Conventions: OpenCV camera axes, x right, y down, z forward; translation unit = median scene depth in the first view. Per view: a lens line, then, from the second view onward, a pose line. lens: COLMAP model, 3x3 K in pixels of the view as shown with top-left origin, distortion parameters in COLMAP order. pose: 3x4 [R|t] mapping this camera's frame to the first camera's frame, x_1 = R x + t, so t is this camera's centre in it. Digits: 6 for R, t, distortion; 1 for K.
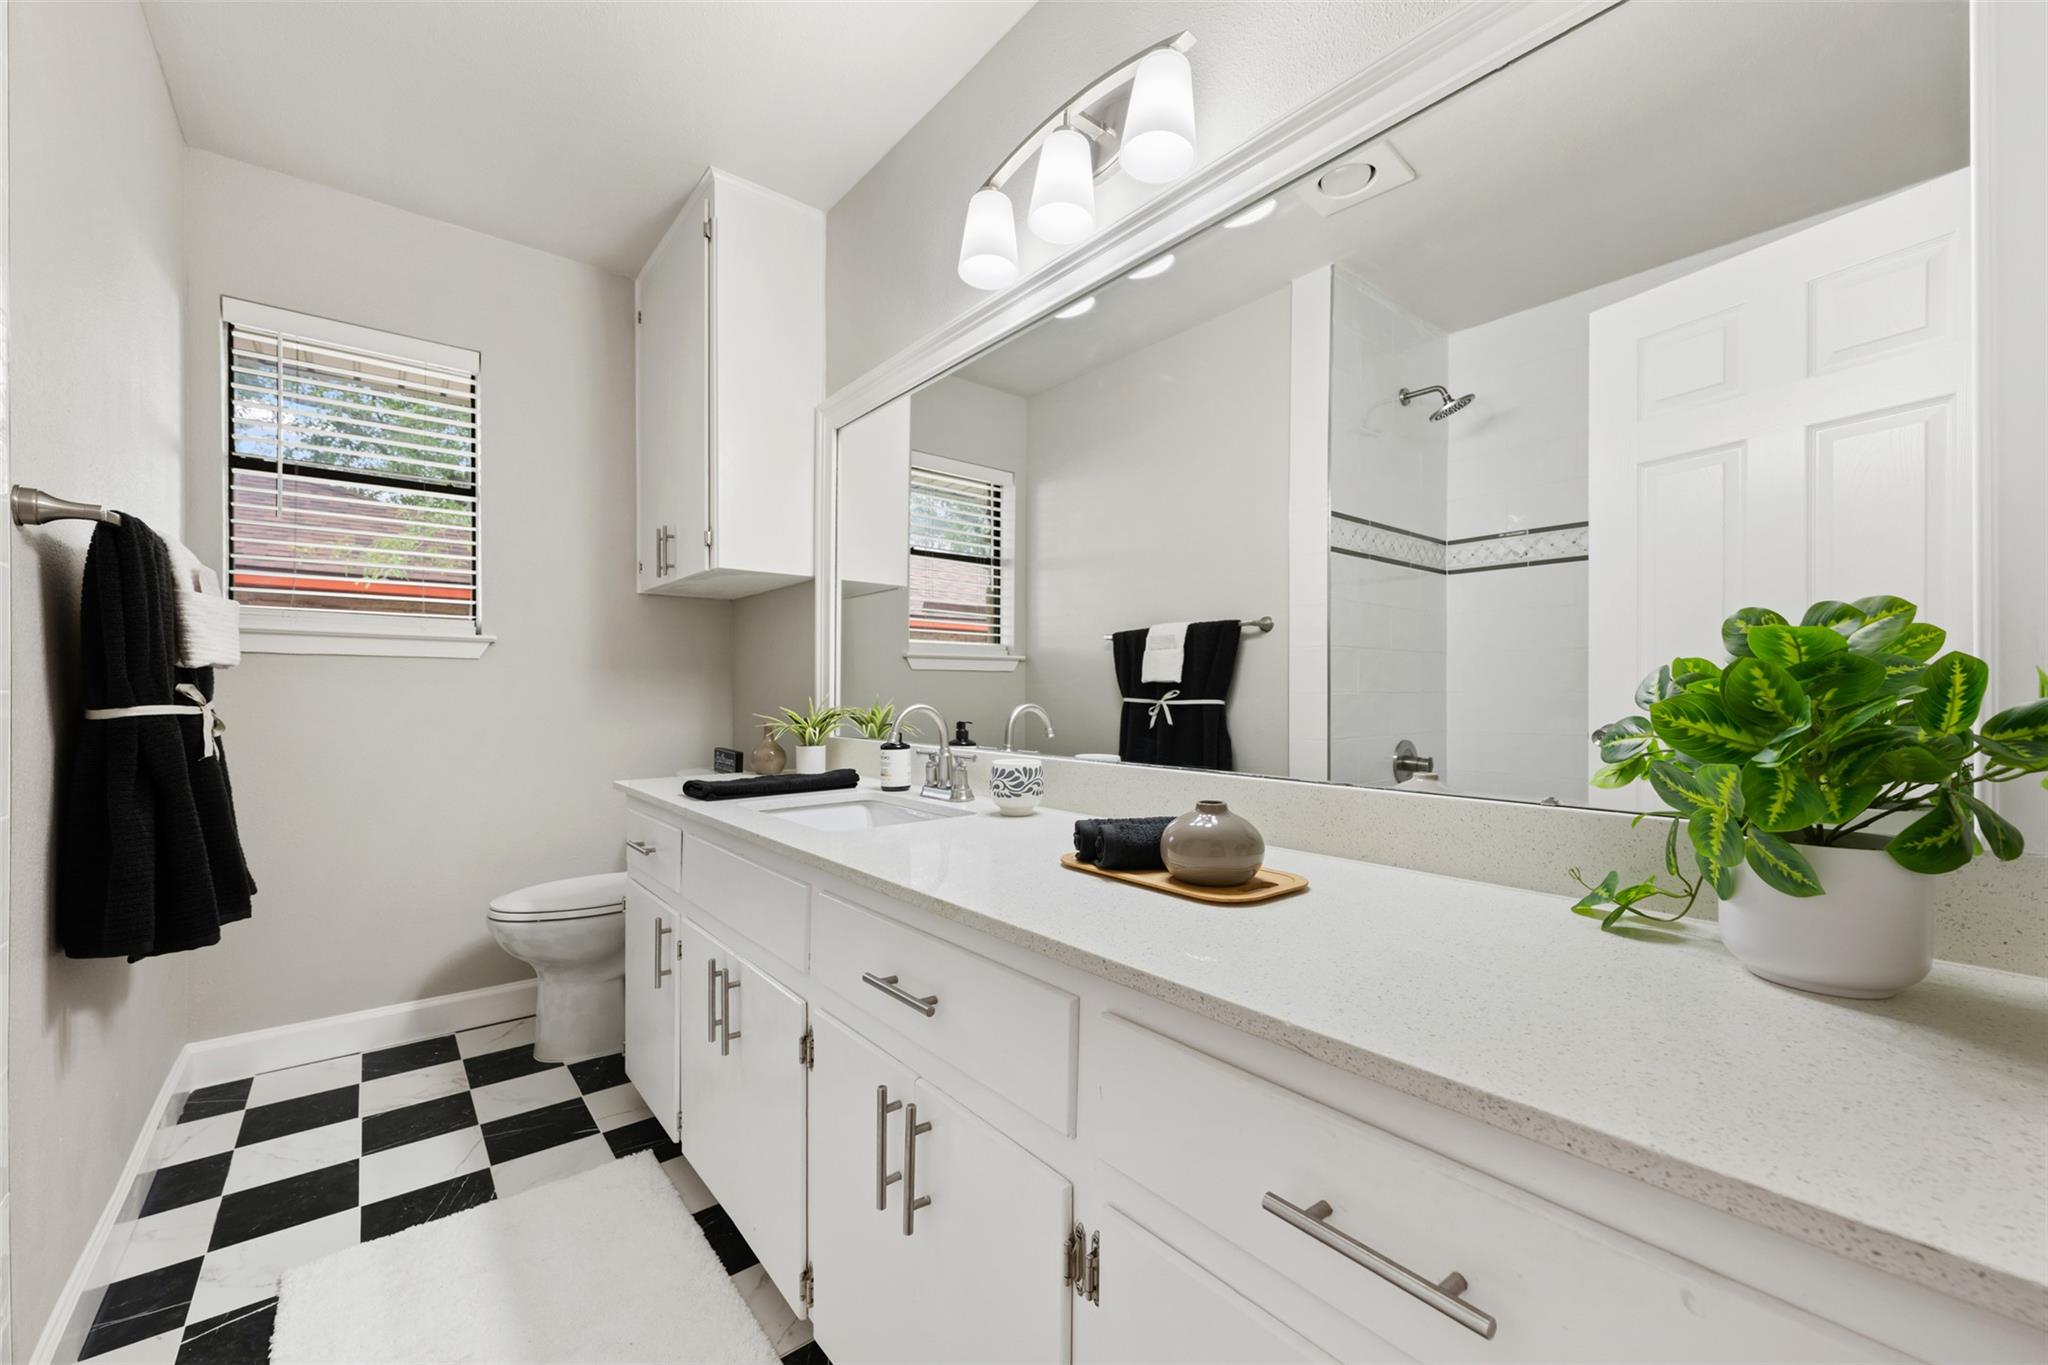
lens RADIAL K [[804.2, 0, 1031.9], [0, 804.2, 690.4], [0, 0, 1]] dist [-0.000121, -0.000285]
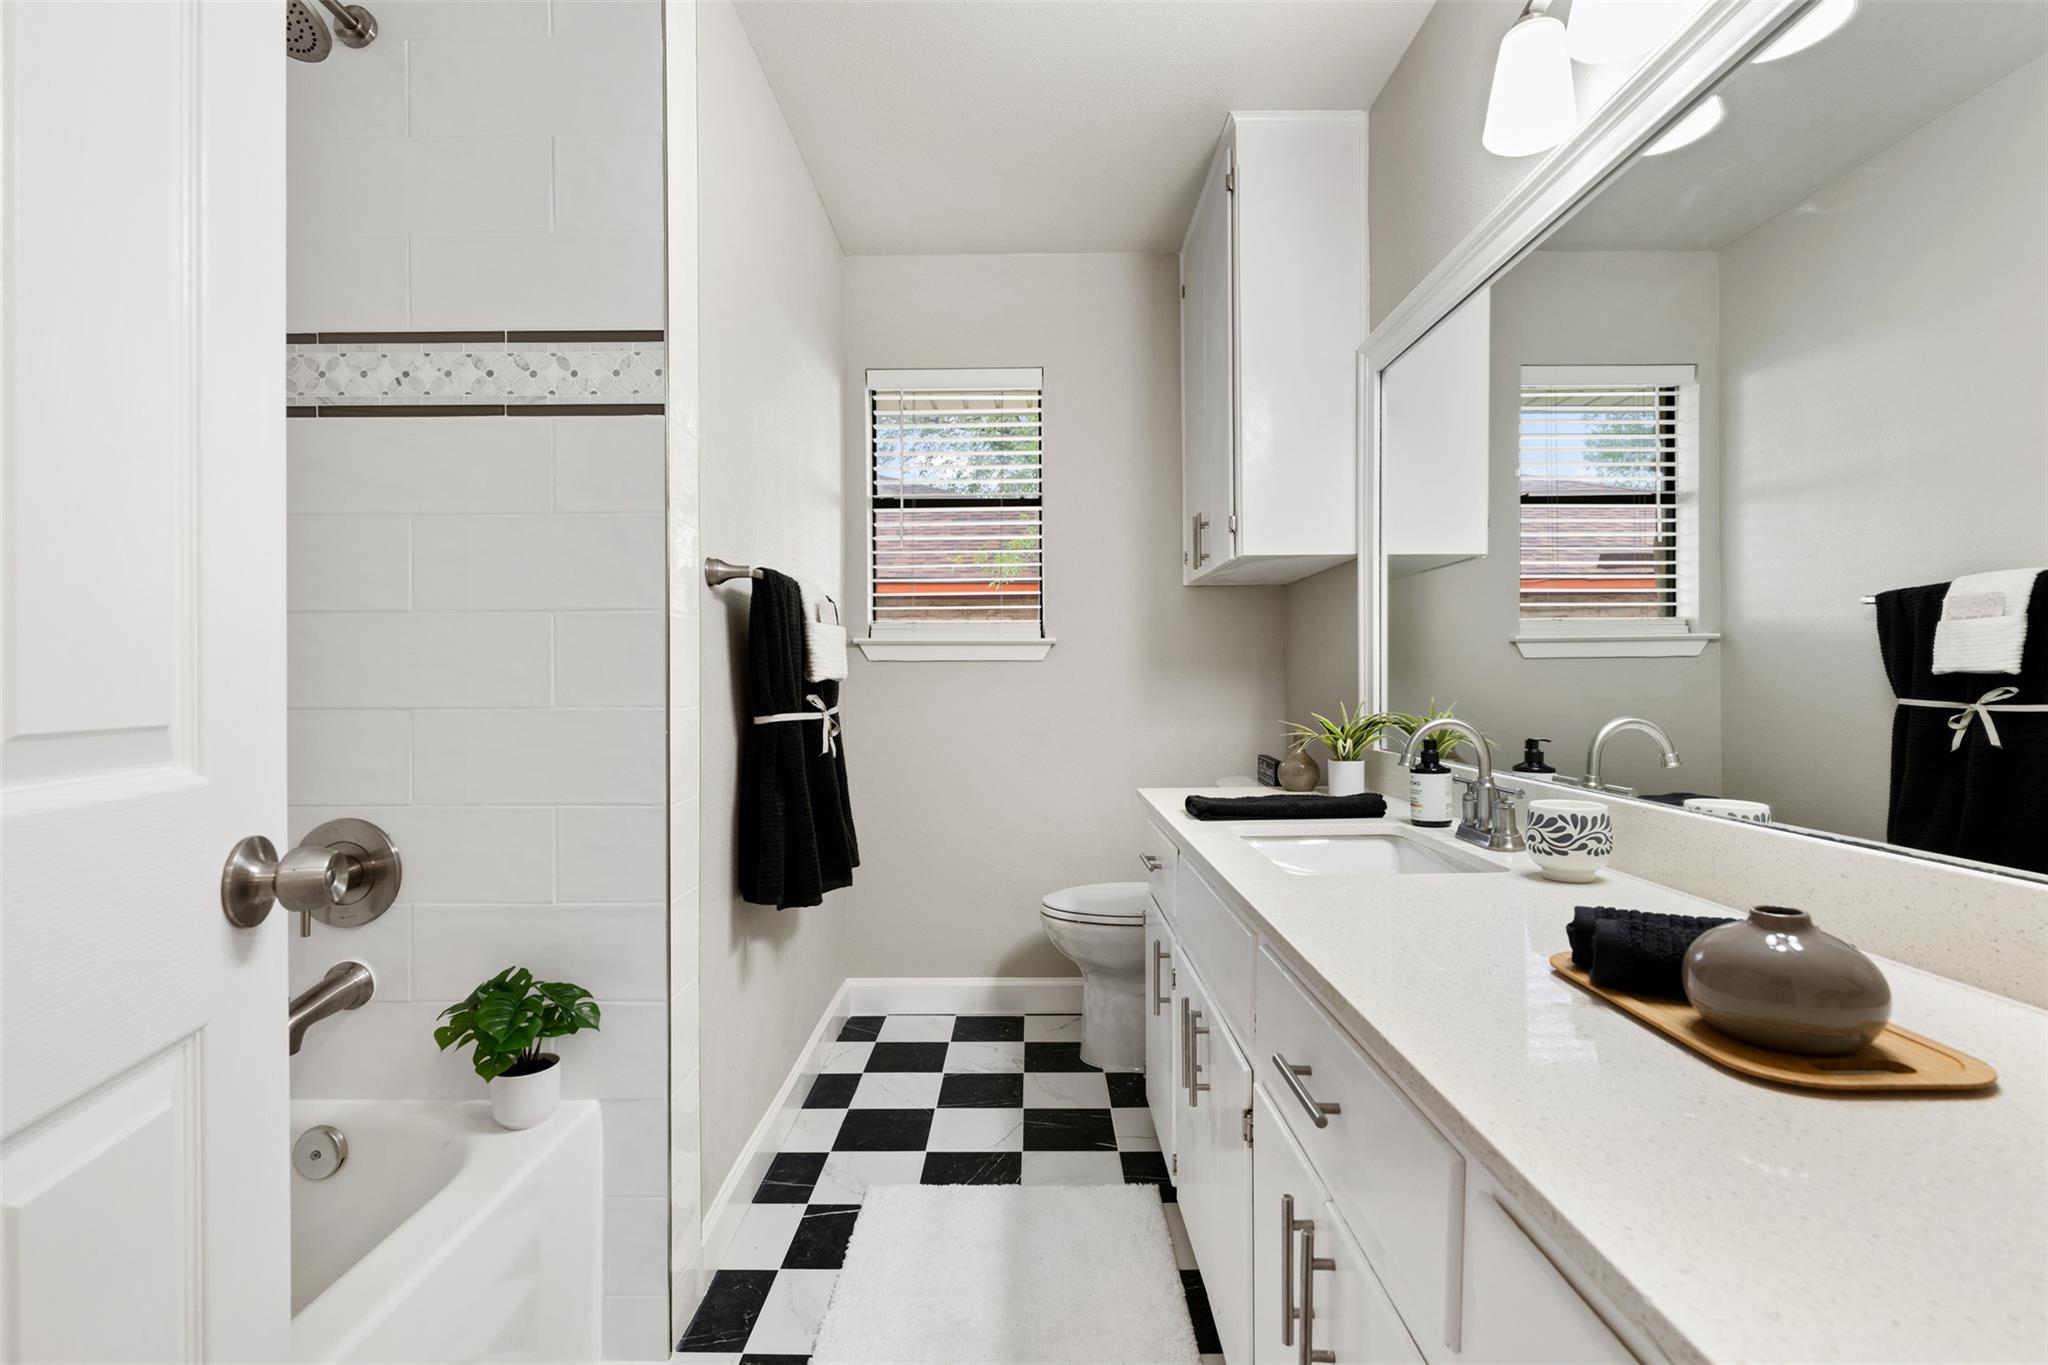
lens RADIAL K [[957.6, 0, 1026.7], [0, 957.6, 670.5], [0, 0, 1]] dist [-0.002932, -0.000356]
pose [[0.774148, -0.012835, -0.632875, 0.108119], [0.008687, 0.999916, -0.009652, -0.019100], [0.632945, 0.001974, 0.774194, 0.030021]]
